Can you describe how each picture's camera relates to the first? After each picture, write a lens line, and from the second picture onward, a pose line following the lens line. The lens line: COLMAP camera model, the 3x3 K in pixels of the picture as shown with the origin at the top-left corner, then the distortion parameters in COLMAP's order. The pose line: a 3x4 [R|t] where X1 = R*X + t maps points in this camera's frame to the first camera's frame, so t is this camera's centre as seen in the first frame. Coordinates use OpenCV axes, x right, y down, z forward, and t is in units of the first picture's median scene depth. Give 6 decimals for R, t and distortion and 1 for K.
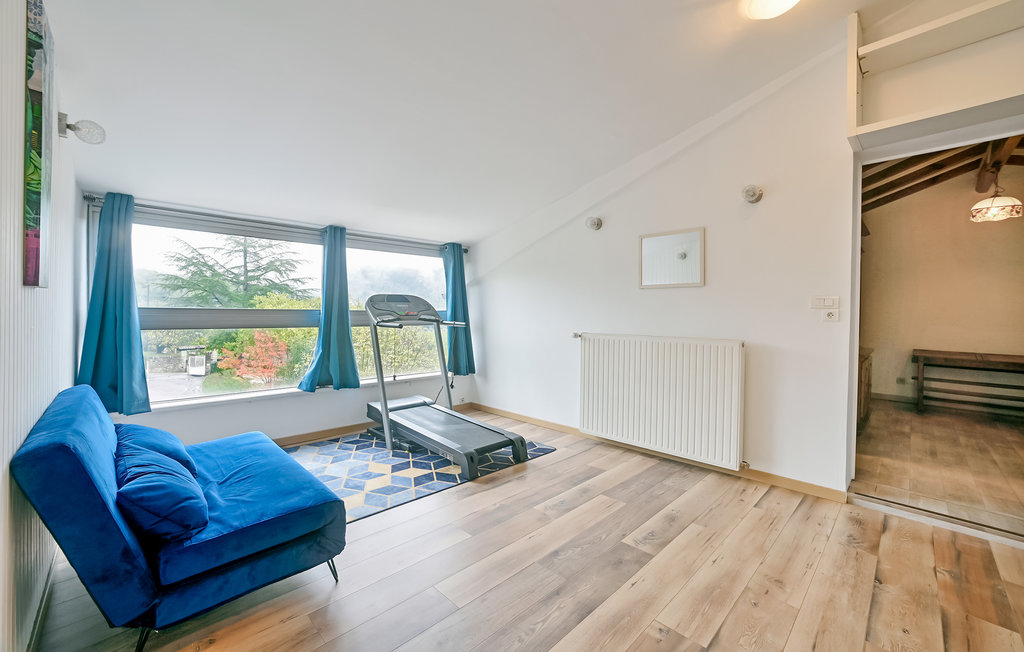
lens RADIAL K [[423.1, 0, 513.0], [0, 423.1, 313.0], [0, 0, 1]] dist [-0.002090, 0.000057]
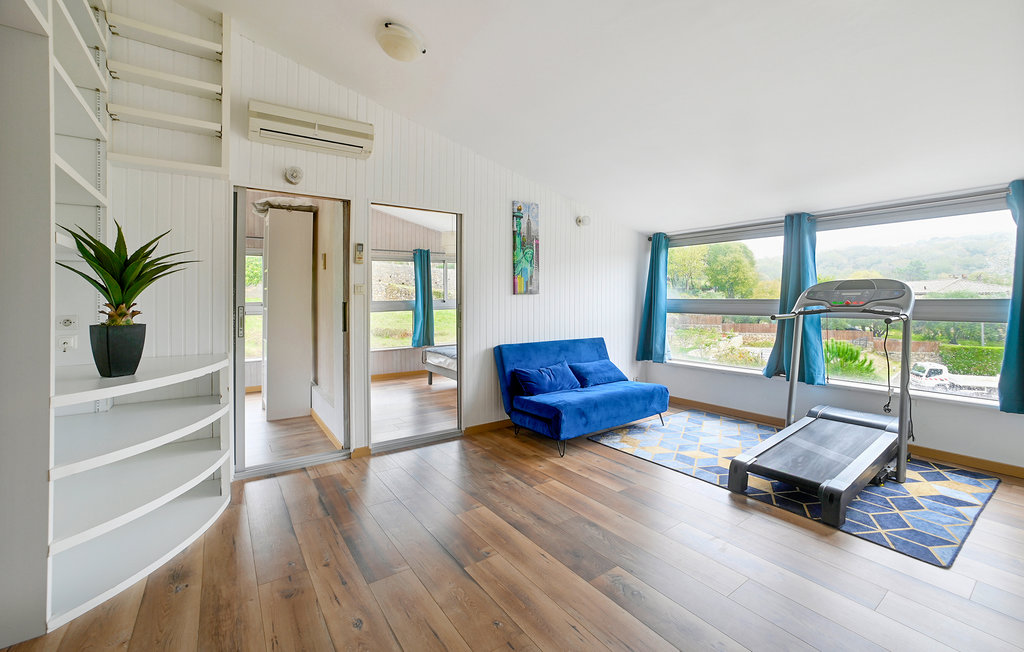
lens RADIAL K [[423.1, 0, 513.0], [0, 423.1, 313.0], [0, 0, 1]] dist [-0.002090, 0.000057]
pose [[-0.177442, 0.029353, -0.983693, 0.864088], [0.011376, 0.999549, 0.027774, -0.013794], [0.984065, -0.006263, -0.177696, 0.710075]]
